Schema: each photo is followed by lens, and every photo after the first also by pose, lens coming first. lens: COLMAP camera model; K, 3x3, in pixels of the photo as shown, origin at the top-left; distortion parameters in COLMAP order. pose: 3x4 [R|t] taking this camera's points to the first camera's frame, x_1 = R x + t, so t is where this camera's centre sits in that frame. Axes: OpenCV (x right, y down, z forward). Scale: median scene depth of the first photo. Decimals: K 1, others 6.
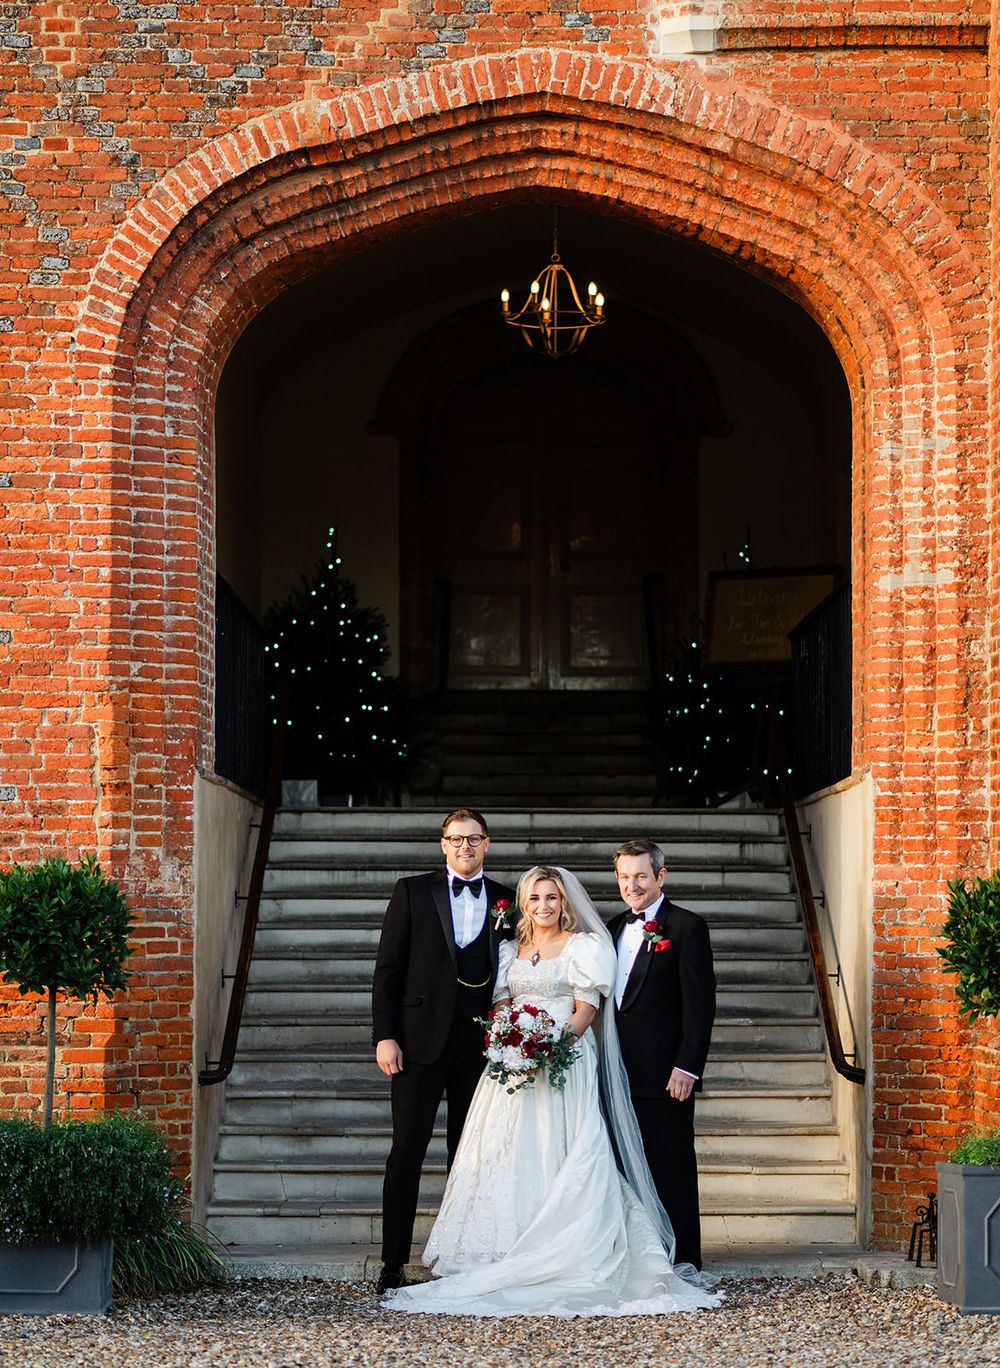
lens RADIAL K [[3898.6, 0, 662.5], [0, 3898.6, 735.4], [0, 0, 1]] dist [0.037956, 0.000000]
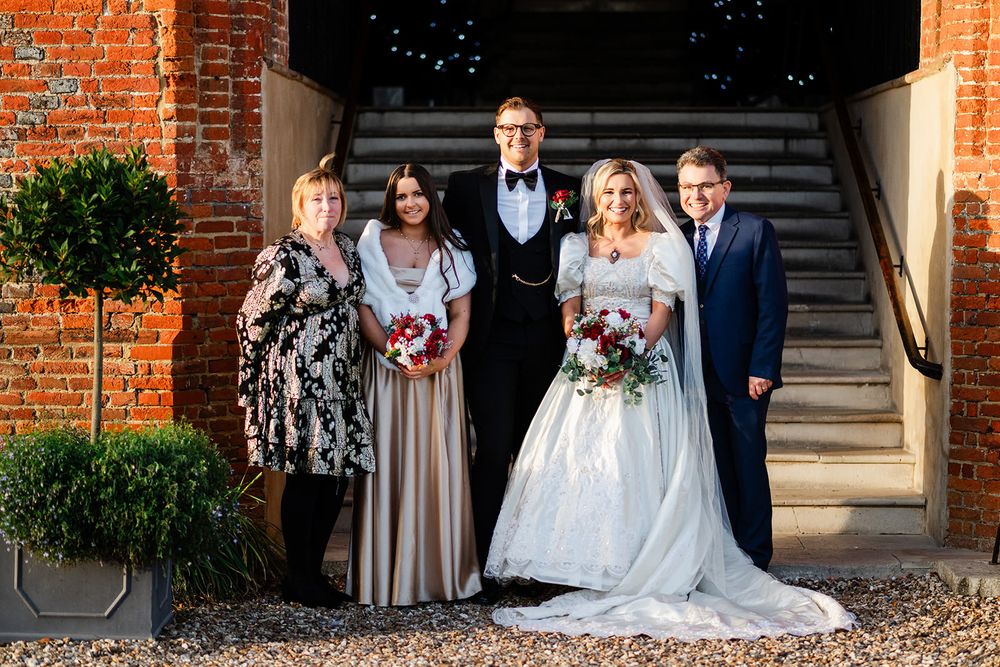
lens RADIAL K [[2351.5, 0, 497.2], [0, 2351.5, 352.2], [0, 0, 1]] dist [0.012481, 0.000000]
pose [[0.998156, 0.002967, -0.060628, -0.024456], [0.003954, 0.993505, 0.113716, 0.014463], [0.060571, -0.113746, 0.991662, 0.406716]]
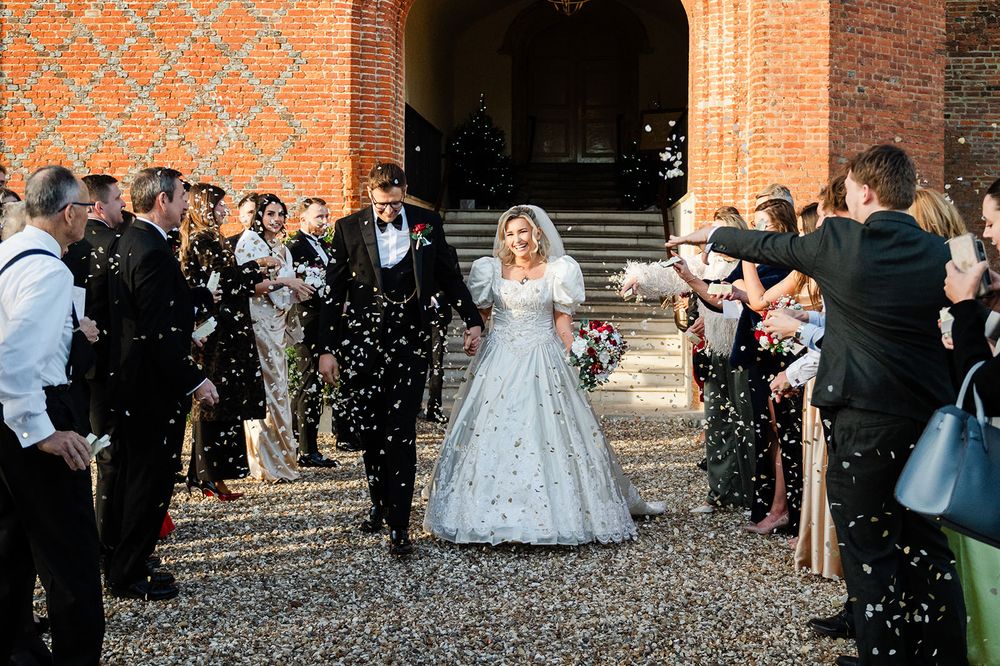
lens RADIAL K [[1413.2, 0, 489.3], [0, 1413.2, 245.5], [0, 0, 1]] dist [0.013515, 0.000000]
pose [[0.991853, 0.006852, -0.127205, 0.041330], [-0.002191, 0.999322, 0.036740, 0.010640], [0.127371, -0.036162, 0.991196, 0.198251]]
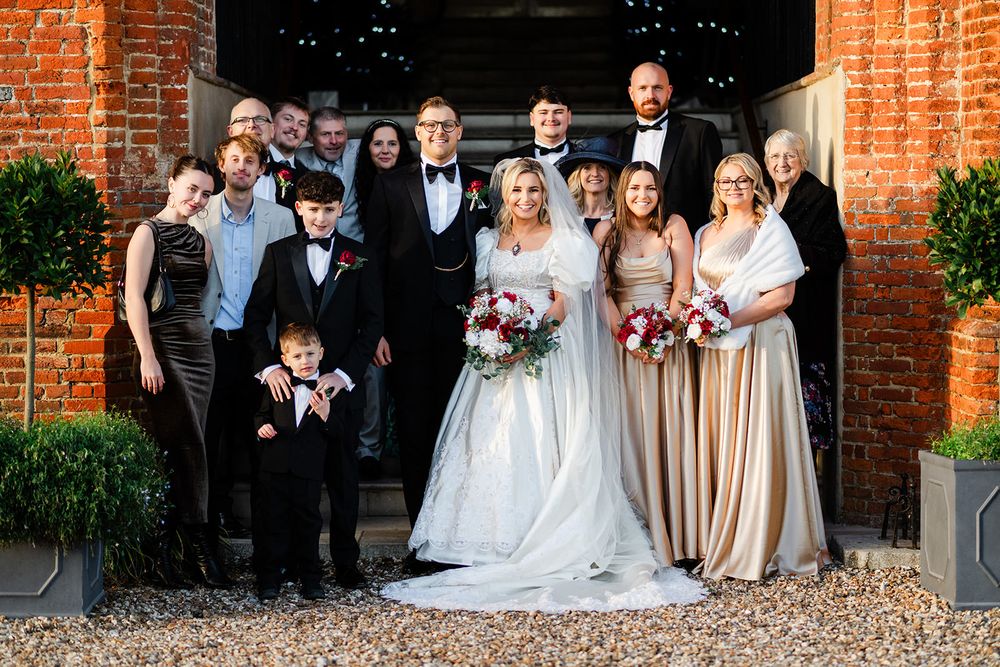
lens RADIAL K [[2351.5, 0, 518.2], [0, 2351.5, 325.8], [0, 0, 1]] dist [0.012481, 0.000000]
pose [[0.999348, -0.006876, -0.035440, -0.010601], [0.010480, 0.994675, 0.102527, 0.013352], [0.034546, -0.102832, 0.994099, 0.374615]]
